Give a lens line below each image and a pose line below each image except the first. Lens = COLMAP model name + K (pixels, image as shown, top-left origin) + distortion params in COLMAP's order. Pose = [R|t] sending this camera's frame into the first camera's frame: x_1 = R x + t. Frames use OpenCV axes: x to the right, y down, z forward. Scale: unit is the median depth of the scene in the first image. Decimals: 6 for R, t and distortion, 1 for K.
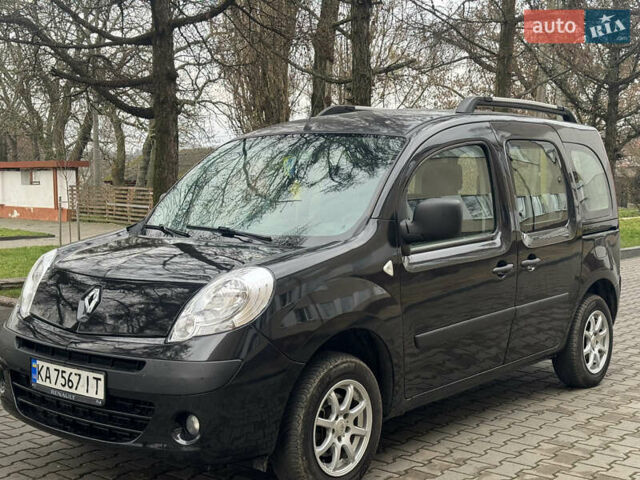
lens RADIAL K [[889.6, 0, 329.1], [0, 889.6, 241.8], [0, 0, 1]] dist [0.166889, -0.271989]
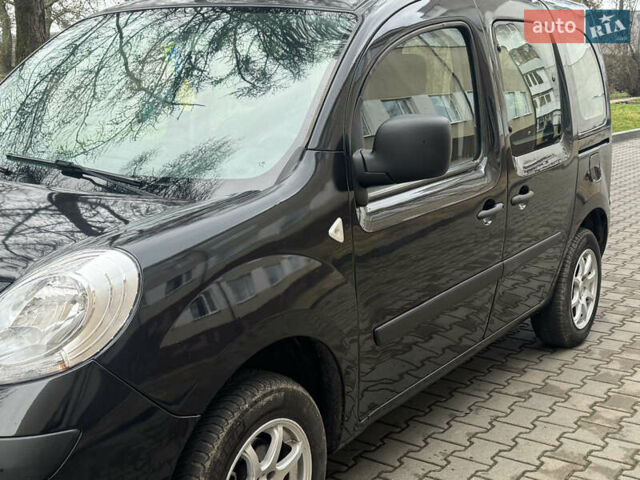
lens RADIAL K [[889.6, 0, 329.1], [0, 889.6, 241.8], [0, 0, 1]] dist [0.166889, -0.271989]
pose [[0.994833, -0.016090, 0.100238, -0.000522], [0.003586, 0.992313, 0.123702, -0.032503], [-0.101458, -0.122703, 0.987244, 0.322884]]
